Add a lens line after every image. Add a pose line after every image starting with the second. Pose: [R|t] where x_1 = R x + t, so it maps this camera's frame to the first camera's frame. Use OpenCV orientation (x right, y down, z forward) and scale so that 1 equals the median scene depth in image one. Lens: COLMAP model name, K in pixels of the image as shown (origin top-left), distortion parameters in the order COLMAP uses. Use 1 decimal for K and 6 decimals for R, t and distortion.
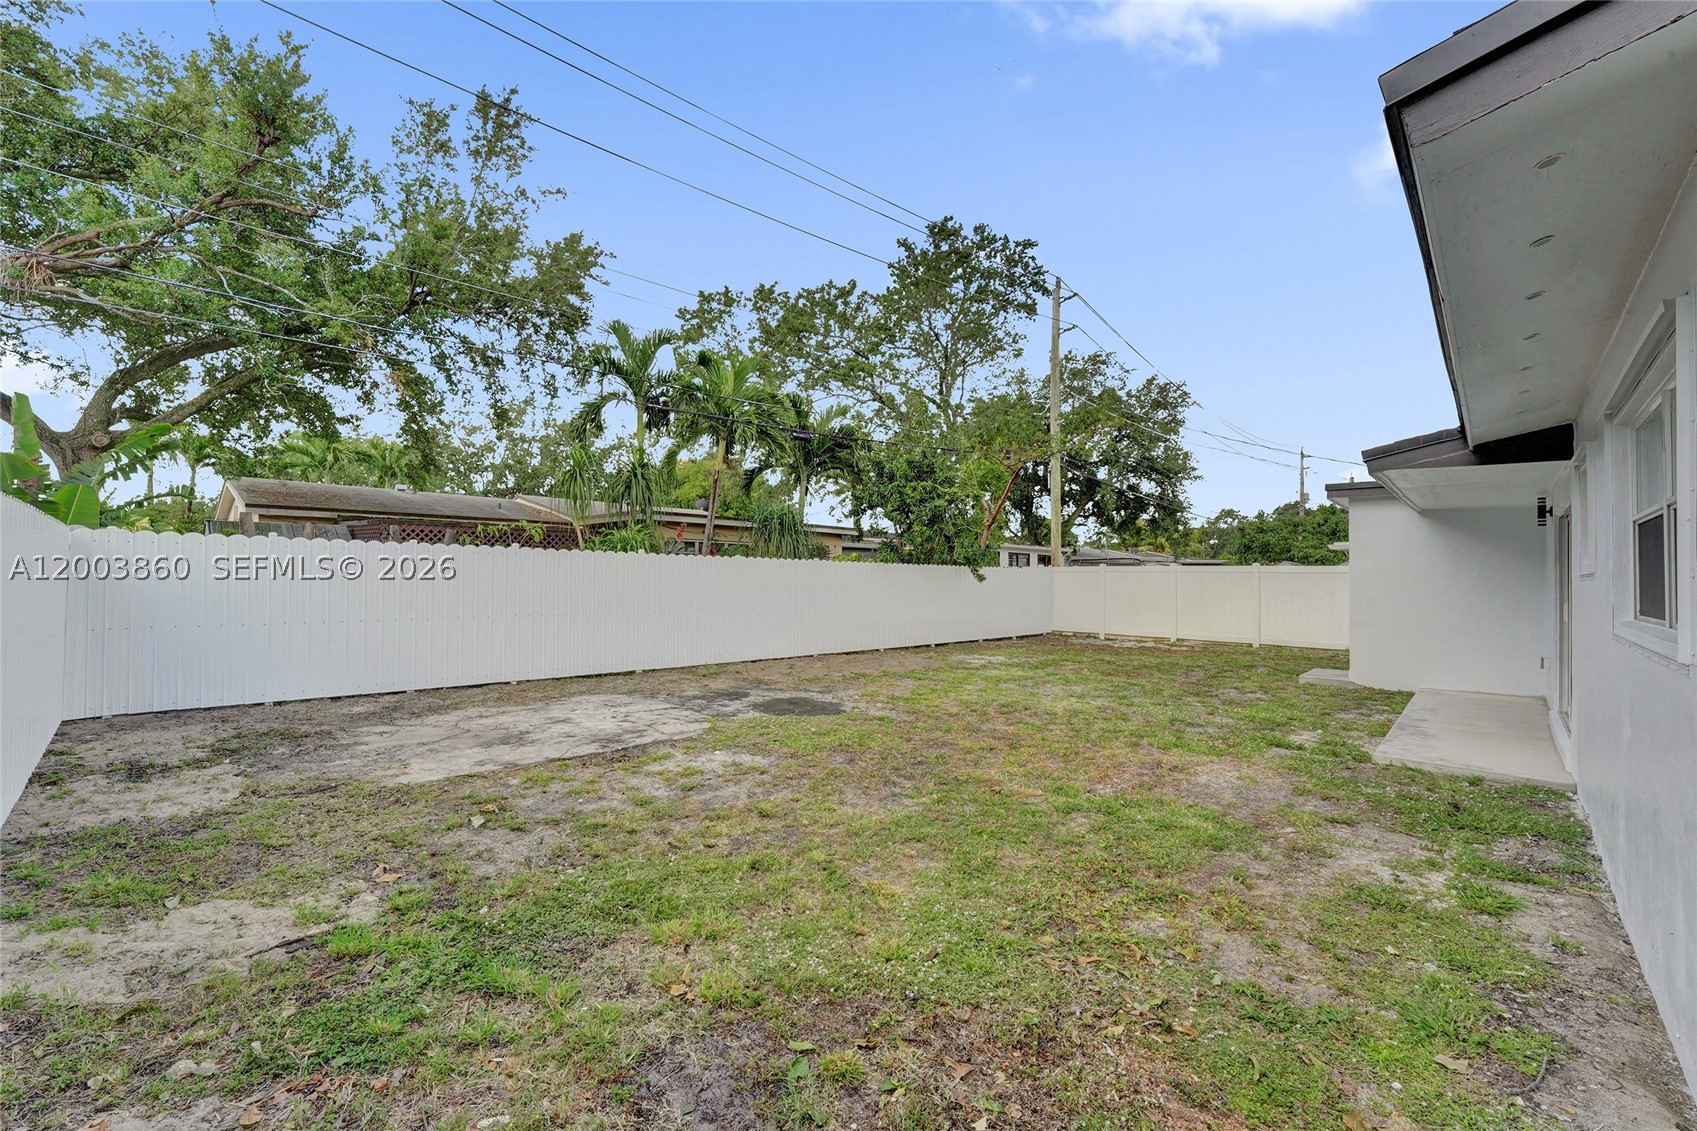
lens RADIAL K [[695.4, 0, 845.6], [0, 695.4, 560.5], [0, 0, 1]] dist [-0.002557, -0.000204]
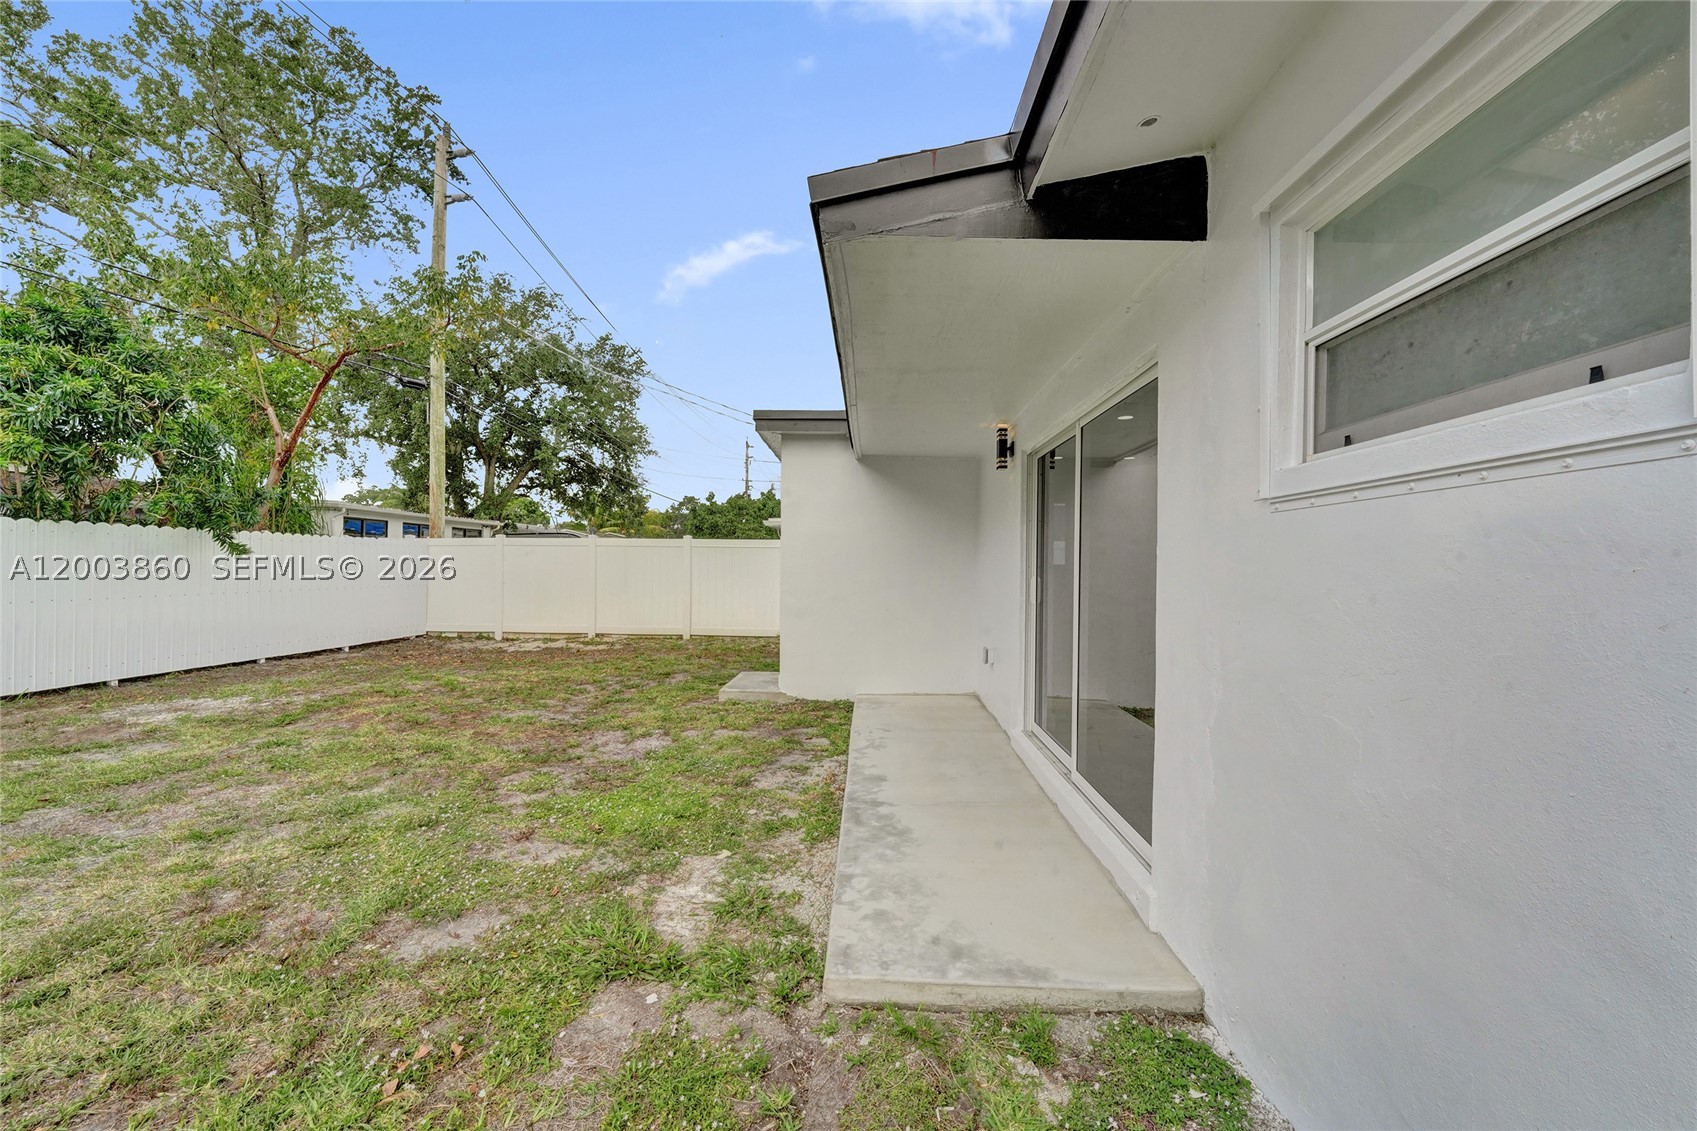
lens RADIAL K [[695.4, 0, 845.6], [0, 695.4, 560.5], [0, 0, 1]] dist [-0.002557, -0.000204]
pose [[0.752212, -0.000188, 0.658921, 0.112201], [-0.014996, 0.999736, 0.017404, 0.009293], [-0.658750, -0.022972, 0.752011, 0.154506]]
